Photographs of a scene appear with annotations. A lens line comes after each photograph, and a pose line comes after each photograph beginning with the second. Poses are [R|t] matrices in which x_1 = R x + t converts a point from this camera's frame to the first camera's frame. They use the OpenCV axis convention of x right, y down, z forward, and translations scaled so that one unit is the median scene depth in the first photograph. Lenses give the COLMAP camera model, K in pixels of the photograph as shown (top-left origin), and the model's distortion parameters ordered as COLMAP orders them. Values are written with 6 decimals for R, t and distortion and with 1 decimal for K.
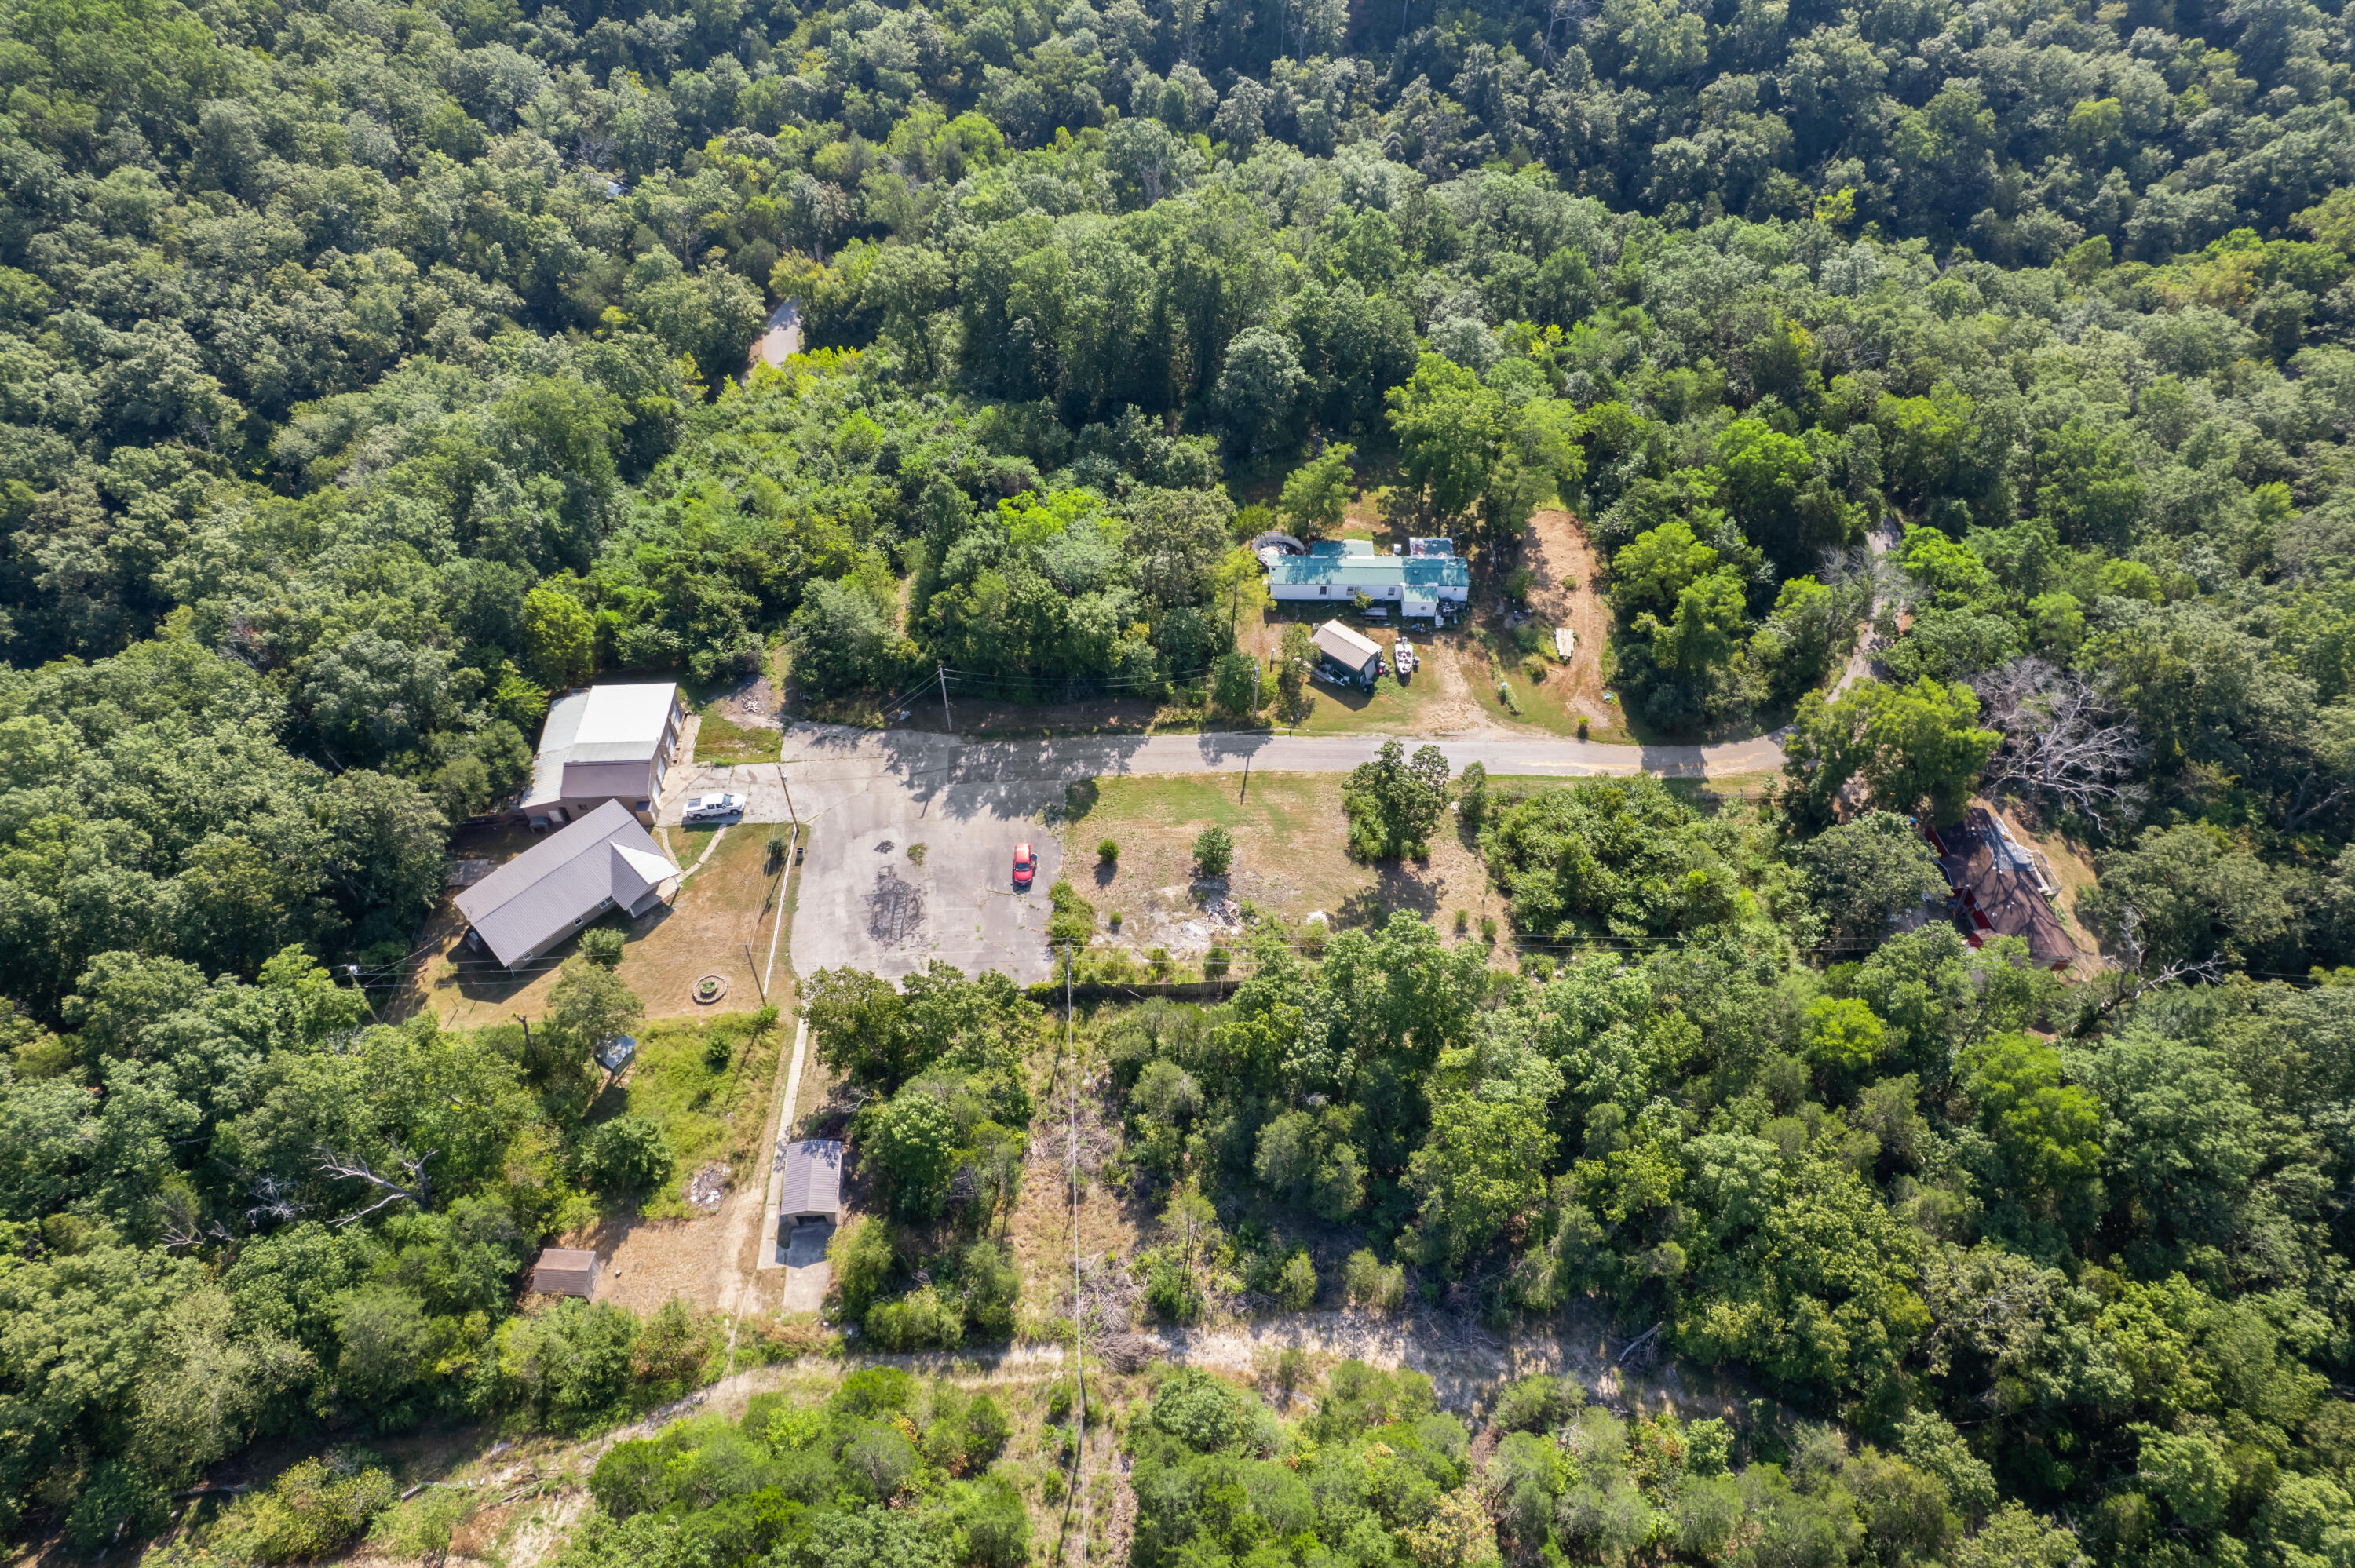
lens RADIAL K [[1504.1, 0, 1166.7], [0, 1504.1, 784.7], [0, 0, 1]] dist [-0.078340, 0.075178]
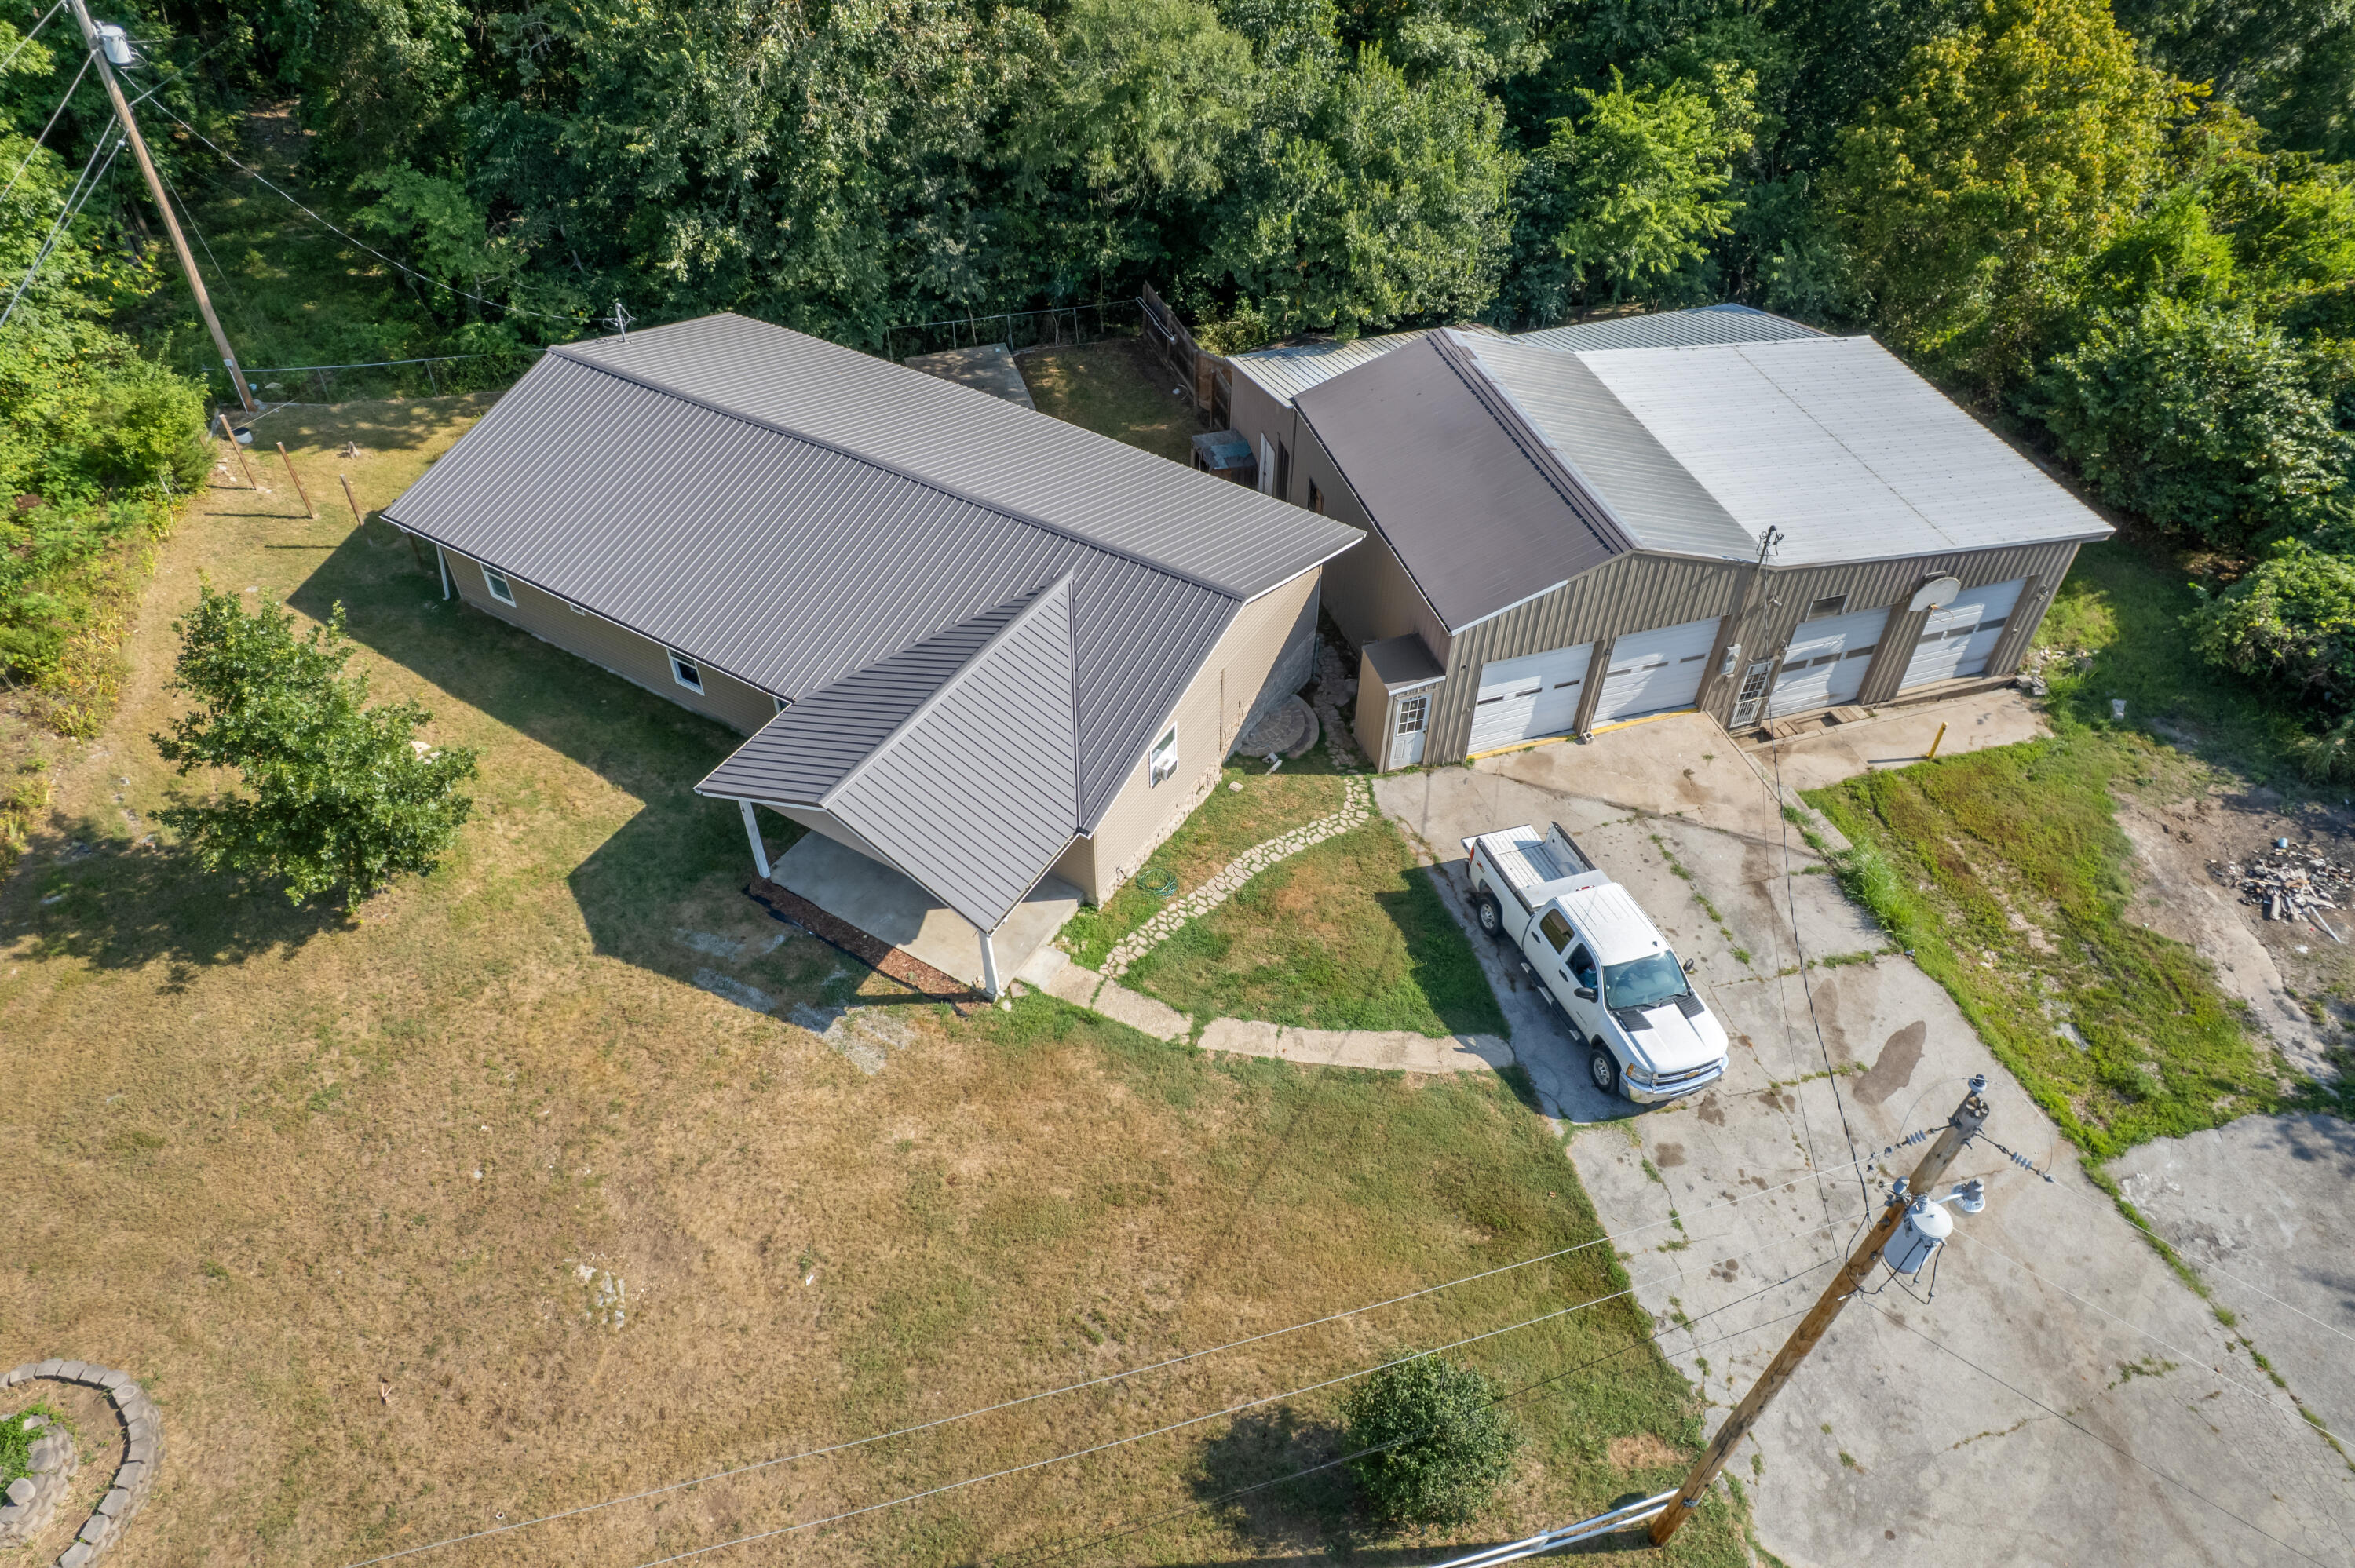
lens RADIAL K [[1504.1, 0, 1166.7], [0, 1504.1, 784.7], [0, 0, 1]] dist [-0.078340, 0.075178]
pose [[0.247294, 0.685486, -0.684803, -0.194409], [-0.758337, 0.576856, 0.303582, -0.010913], [0.603134, 0.444237, 0.662482, 0.782619]]
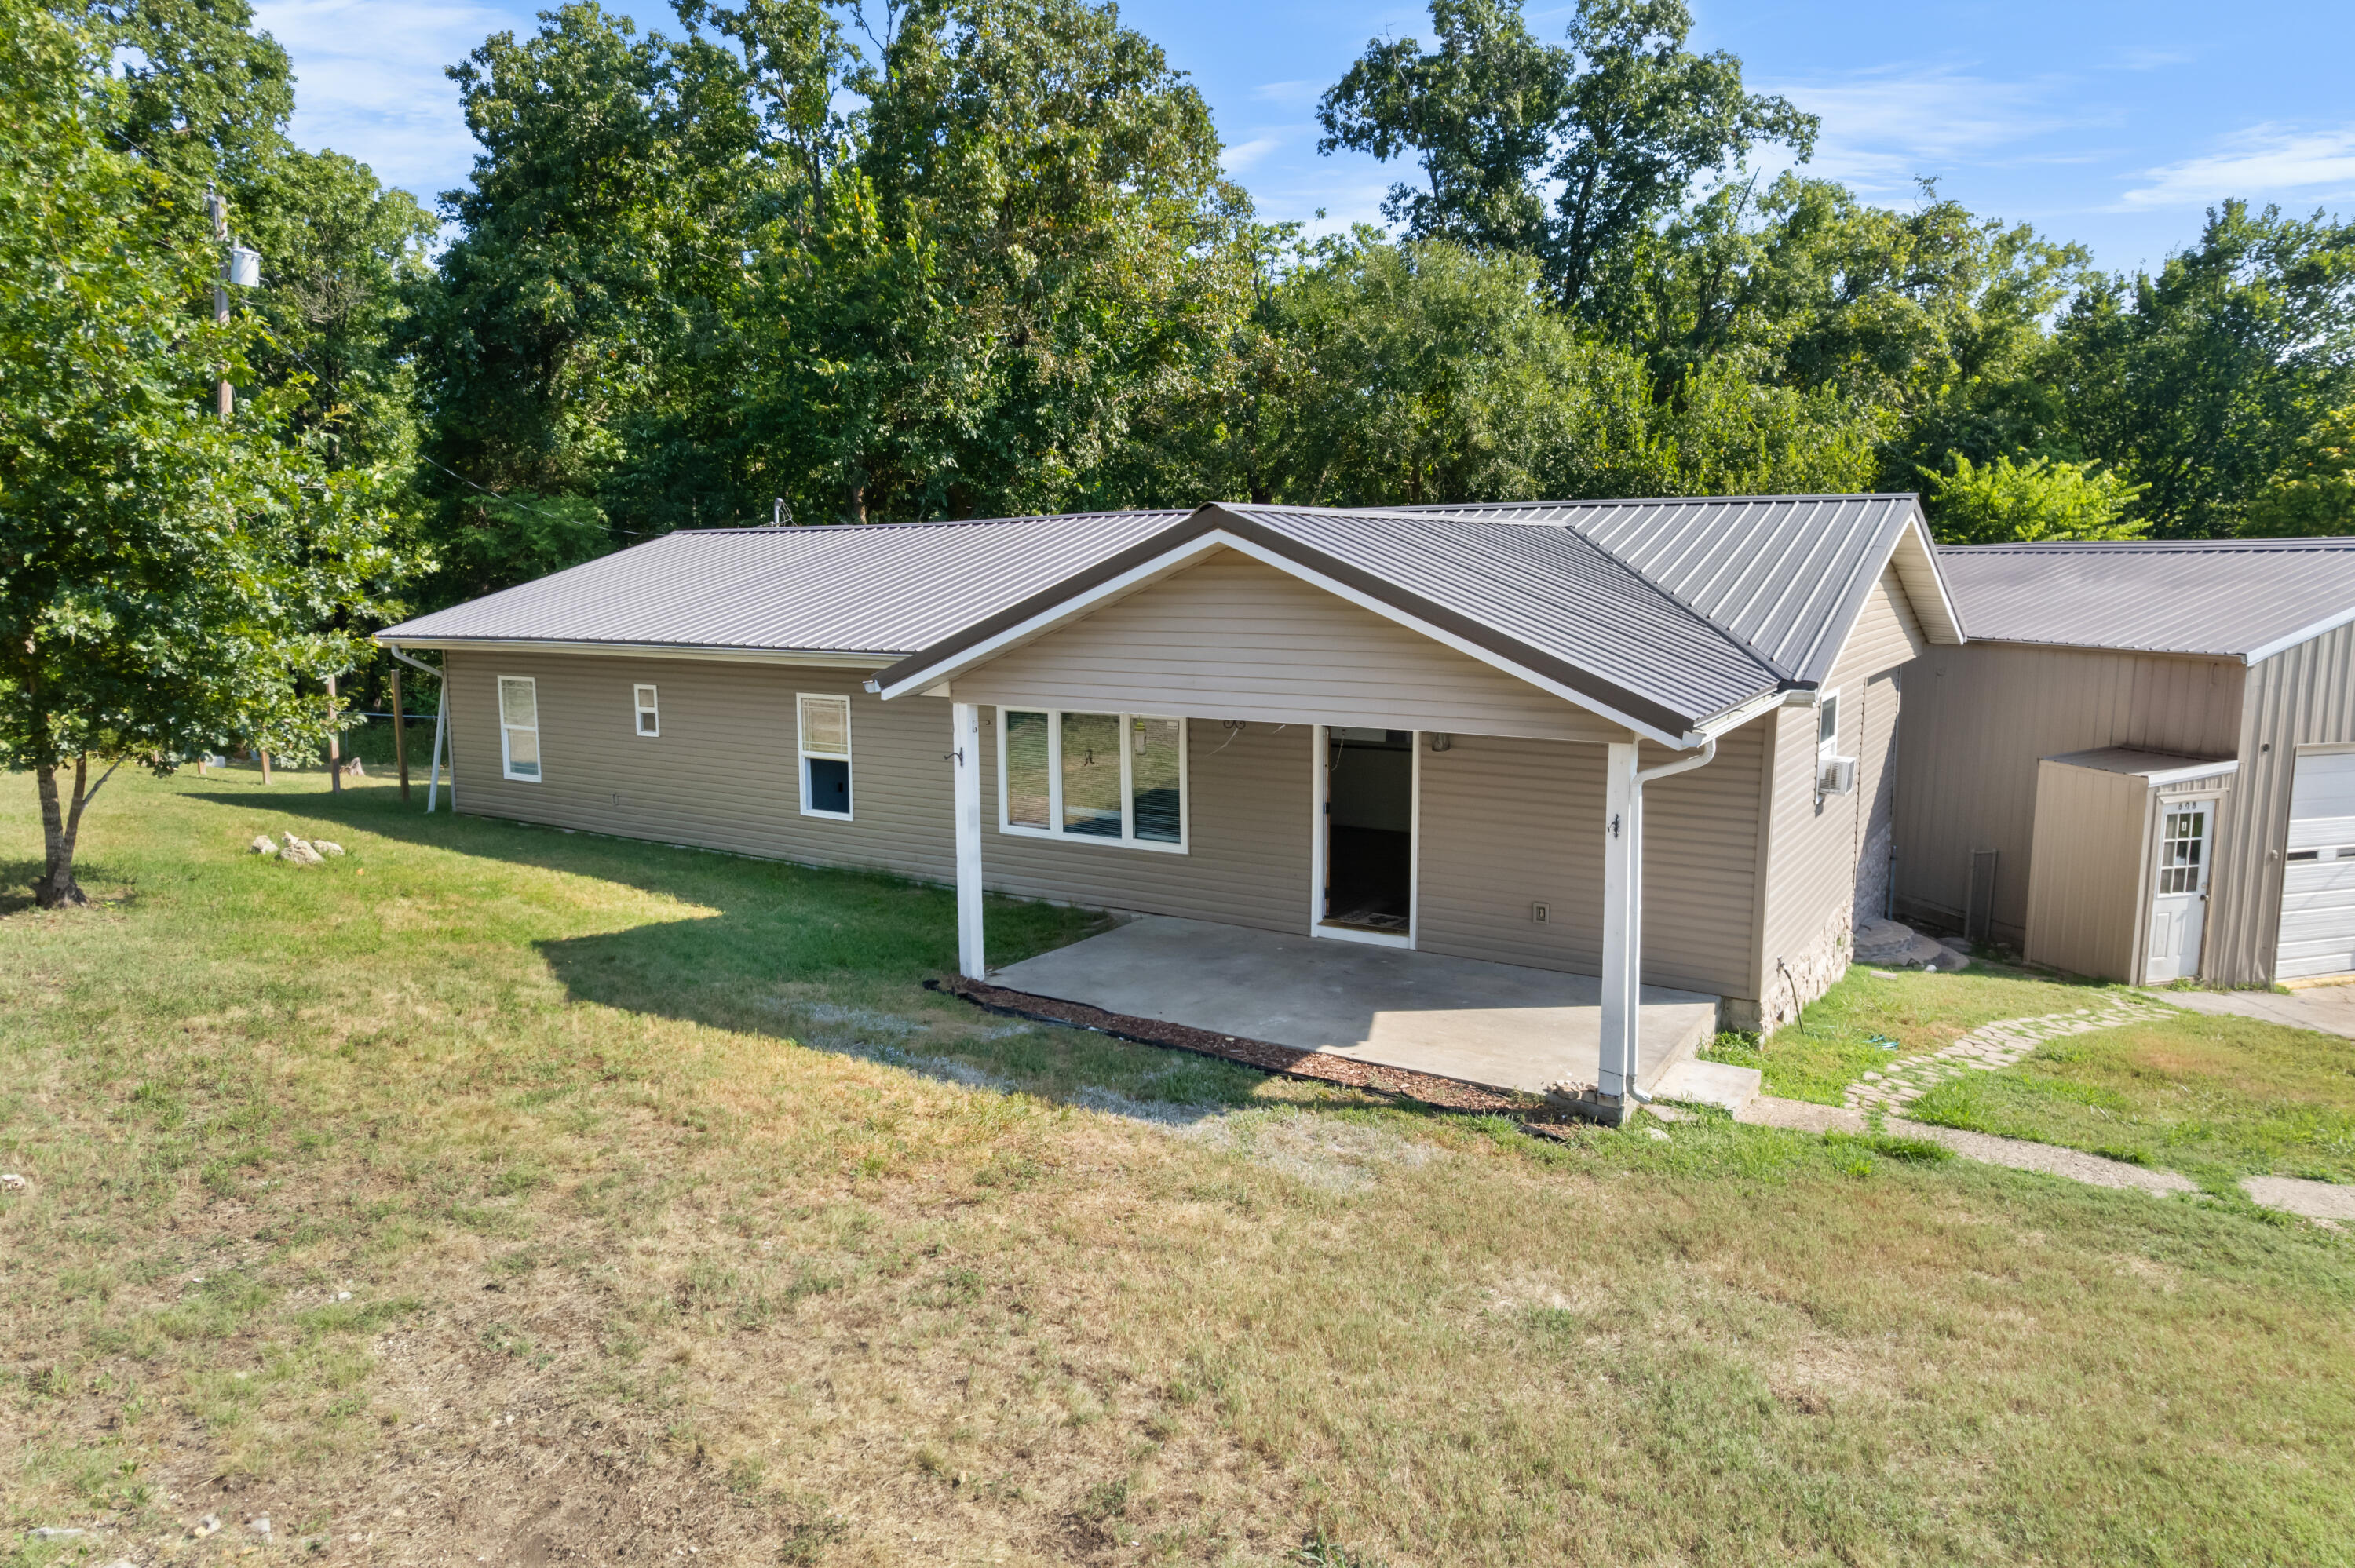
lens RADIAL K [[1504.1, 0, 1166.7], [0, 1504.1, 784.7], [0, 0, 1]] dist [-0.078340, 0.075178]
pose [[0.224427, 0.151529, -0.962638, -0.240910], [-0.758909, 0.646851, -0.075109, 0.069864], [0.611302, 0.747410, 0.260167, 0.848785]]
